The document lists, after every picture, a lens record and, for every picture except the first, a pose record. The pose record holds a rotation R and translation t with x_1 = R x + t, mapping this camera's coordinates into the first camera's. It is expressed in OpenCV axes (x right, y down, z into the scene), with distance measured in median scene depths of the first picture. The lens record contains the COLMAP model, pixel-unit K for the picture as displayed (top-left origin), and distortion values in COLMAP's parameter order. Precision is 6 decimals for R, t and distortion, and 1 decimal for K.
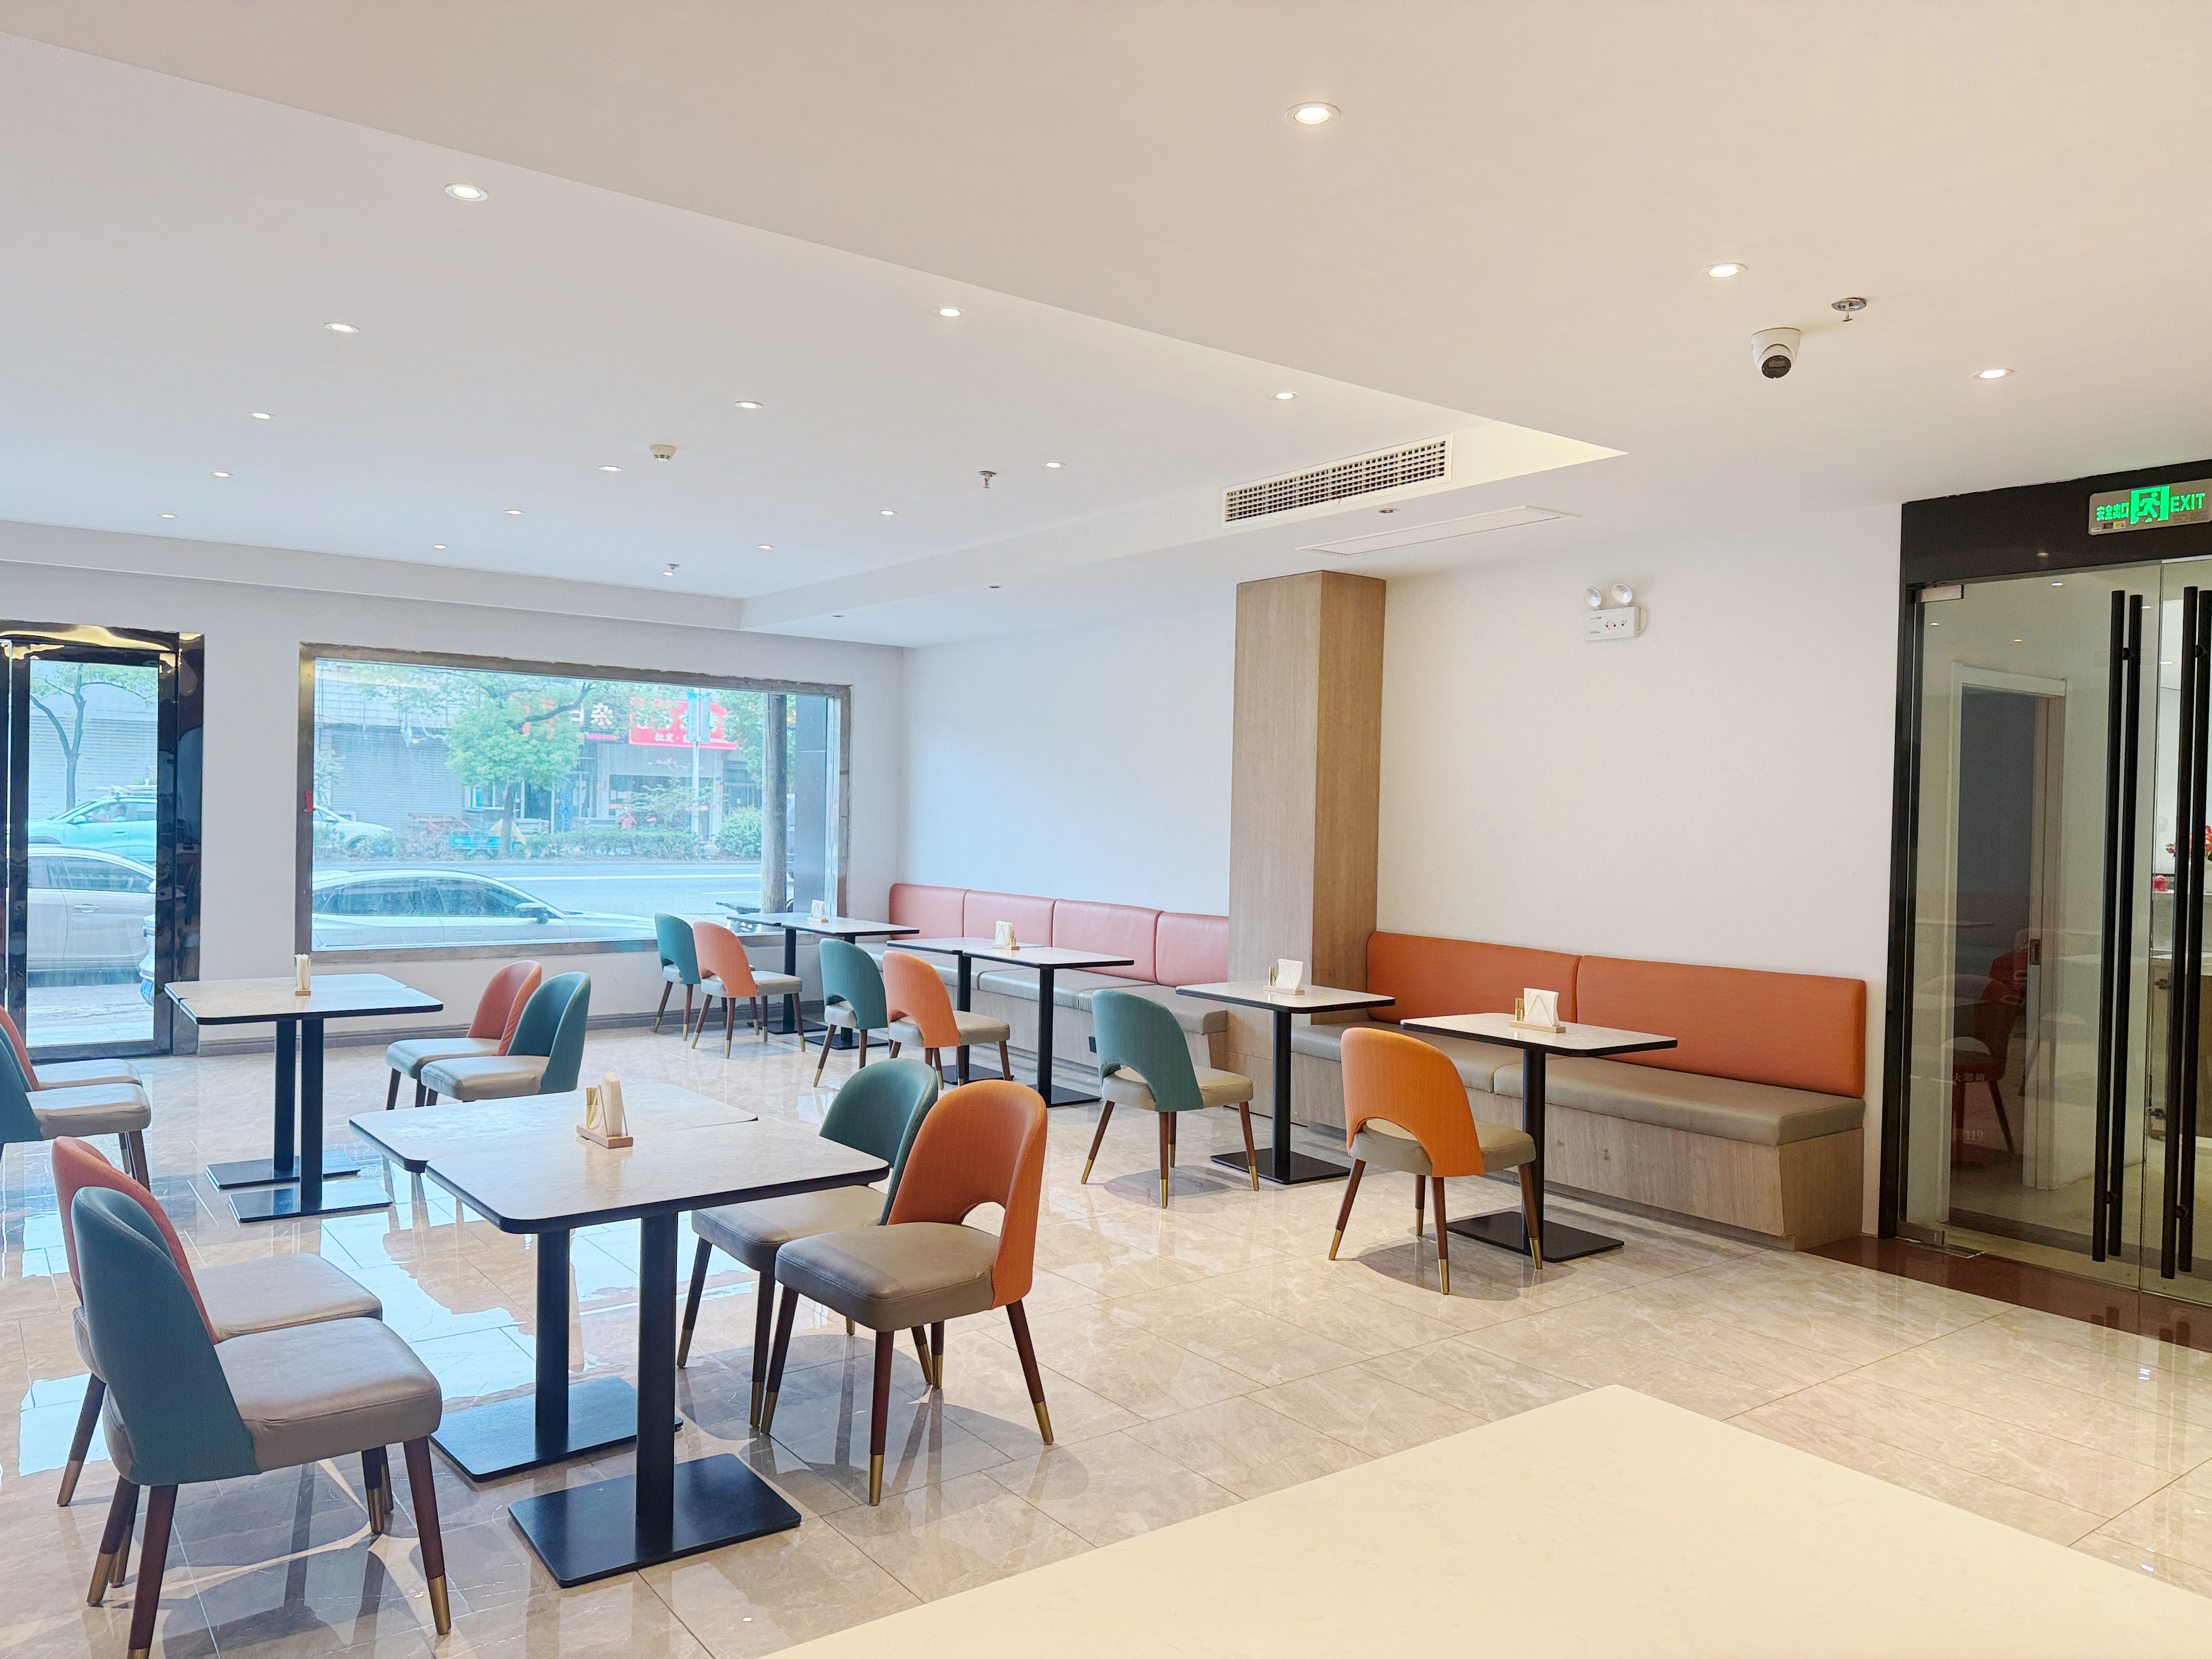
lens RADIAL K [[1608.0, 0, 1106.0], [0, 1608.0, 829.5], [0, 0, 1]] dist [0.162367, -0.264370]
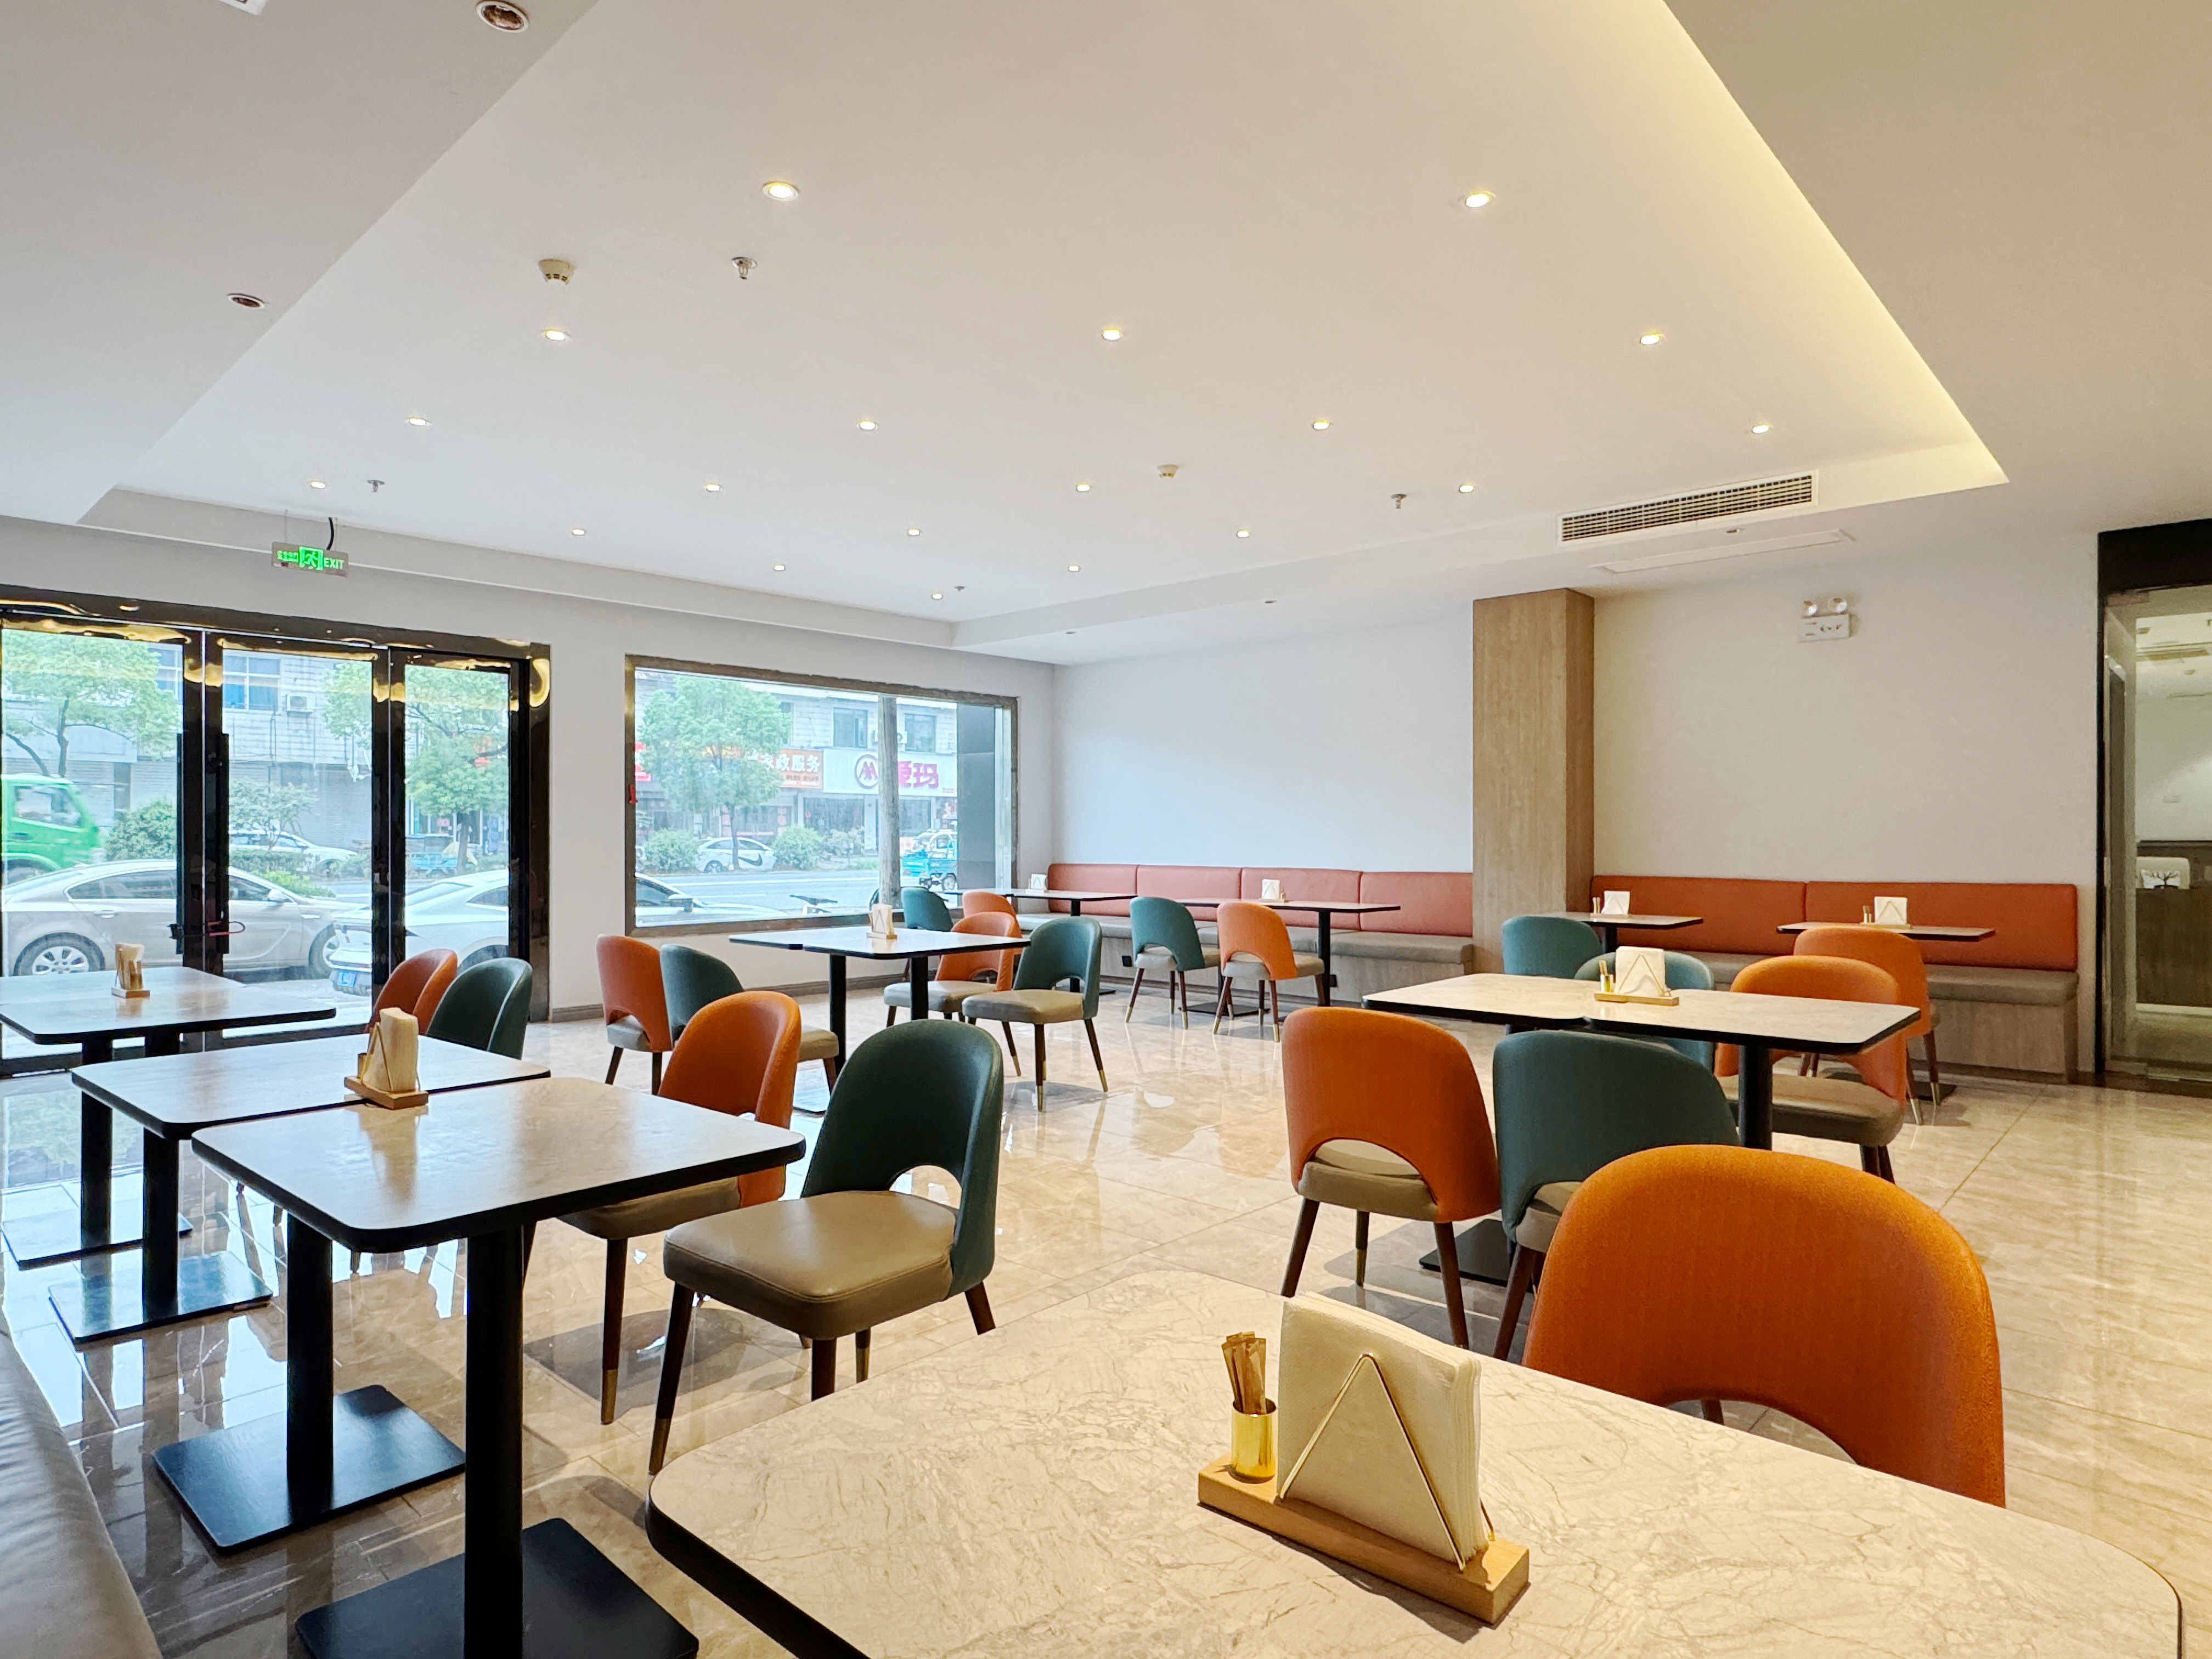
lens RADIAL K [[1293.8, 0, 1106.0], [0, 1293.8, 829.5], [0, 0, 1]] dist [0.001613, 0.000739]
pose [[0.981047, -0.021403, 0.192584, -0.349155], [0.024299, 0.999624, -0.012686, 0.026958], [-0.192240, 0.017125, 0.981198, 0.069227]]
